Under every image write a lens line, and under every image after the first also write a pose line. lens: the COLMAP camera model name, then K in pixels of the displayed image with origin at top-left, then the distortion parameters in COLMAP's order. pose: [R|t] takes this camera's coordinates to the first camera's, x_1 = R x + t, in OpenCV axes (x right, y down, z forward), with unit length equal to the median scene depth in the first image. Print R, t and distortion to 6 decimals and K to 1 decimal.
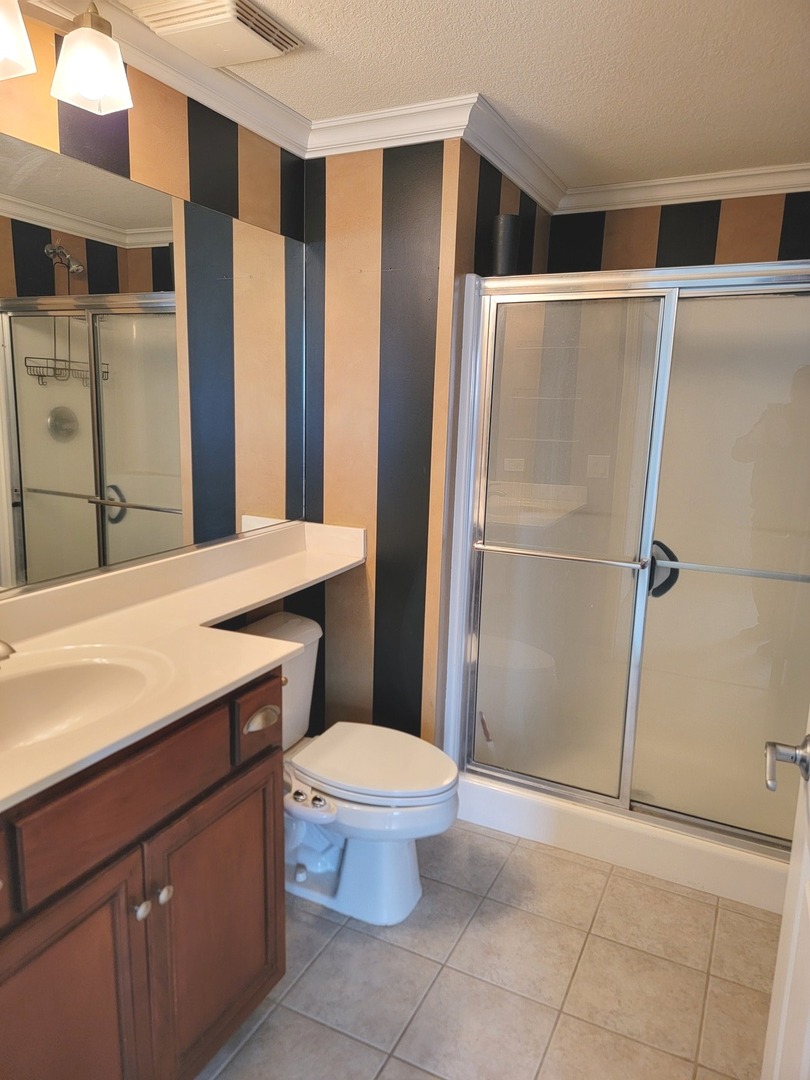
lens RADIAL K [[749.2, 0, 401.7], [0, 749.2, 545.3], [0, 0, 1]] dist [0.087828, -0.066231]
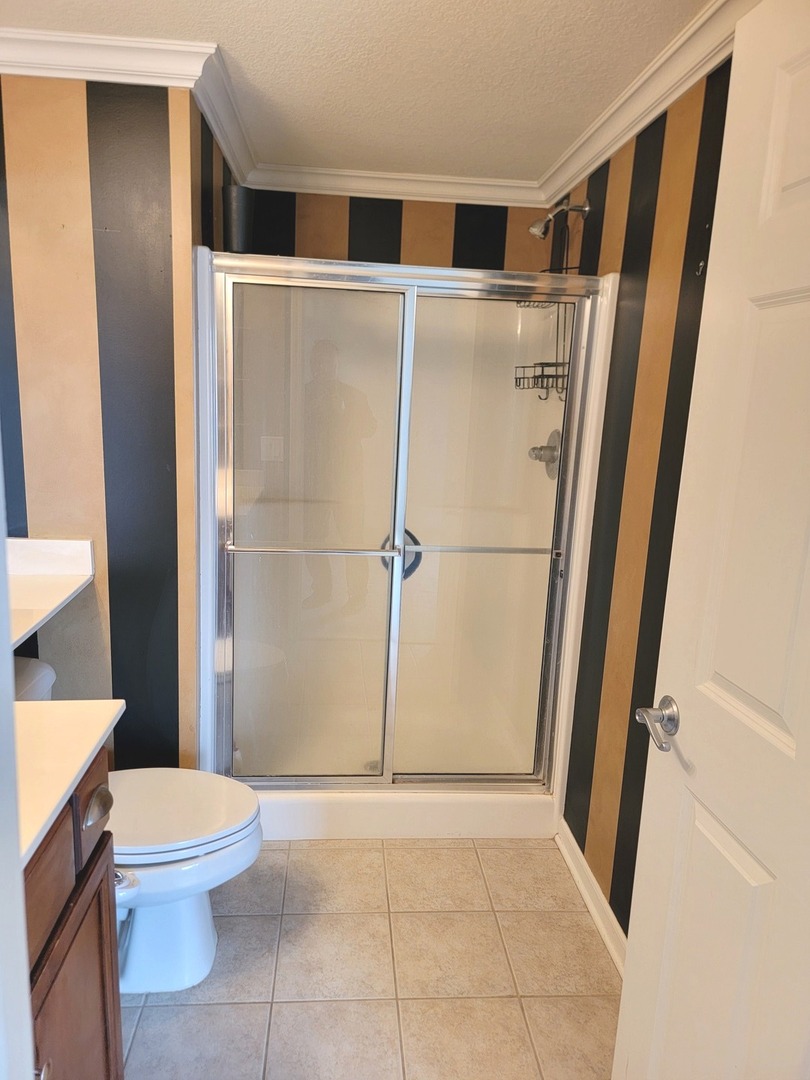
lens RADIAL K [[749.2, 0, 407.2], [0, 749.2, 548.1], [0, 0, 1]] dist [0.087828, -0.066231]
pose [[0.856646, -0.097807, 0.506548, -0.198244], [0.077440, 0.995118, 0.061179, -0.042680], [-0.510059, -0.013182, 0.860038, 0.103575]]
